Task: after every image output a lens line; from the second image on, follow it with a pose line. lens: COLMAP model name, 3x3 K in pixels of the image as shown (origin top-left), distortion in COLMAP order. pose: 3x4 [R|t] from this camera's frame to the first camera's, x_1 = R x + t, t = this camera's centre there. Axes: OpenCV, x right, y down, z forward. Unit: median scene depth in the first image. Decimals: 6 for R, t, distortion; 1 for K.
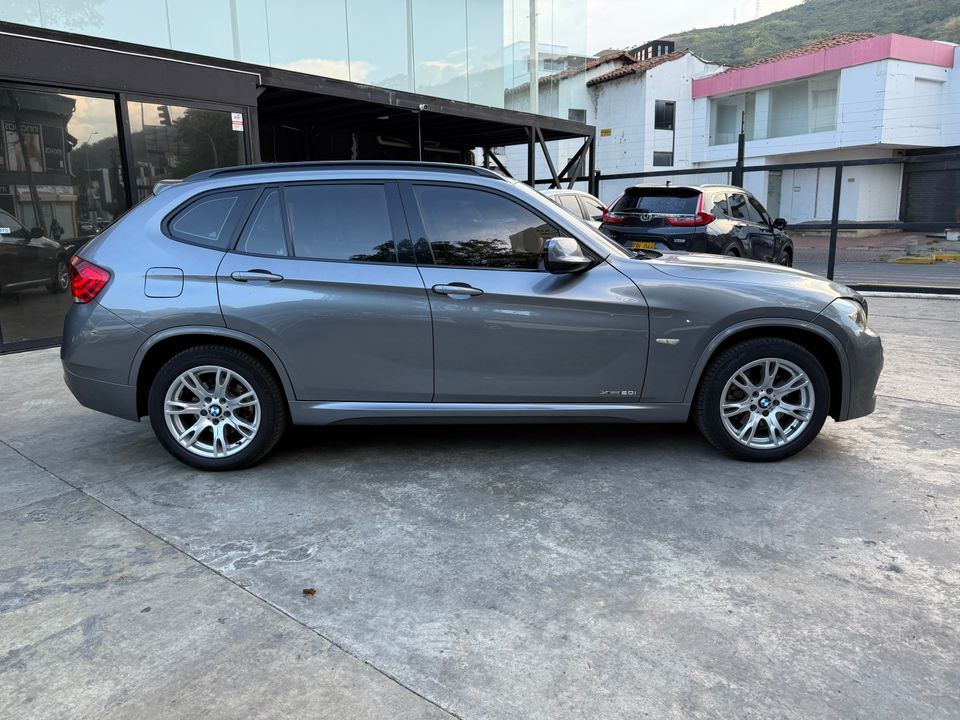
lens RADIAL K [[665.5, 0, 484.5], [0, 665.5, 361.7], [0, 0, 1]] dist [0.079964, -0.063692]
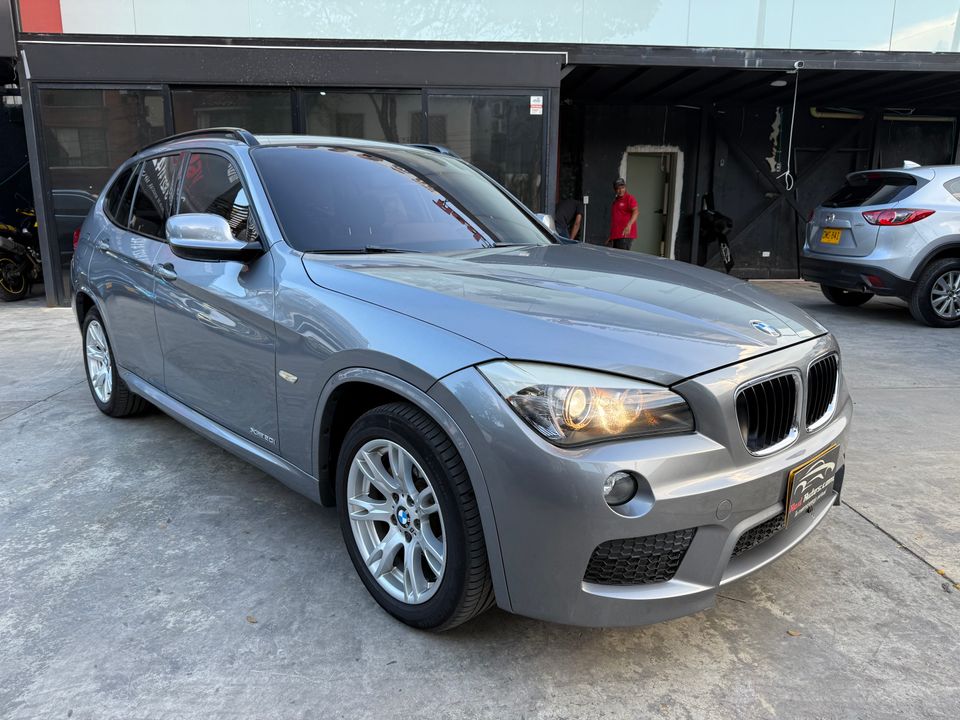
lens RADIAL K [[690.8, 0, 480.8], [0, 690.8, 353.1], [0, 0, 1]] dist [0.008513, -0.011552]
pose [[0.686490, 0.169591, -0.707086, 0.868748], [-0.173577, 0.982529, 0.067133, -0.130025], [0.706117, 0.076648, 0.703934, 0.639694]]
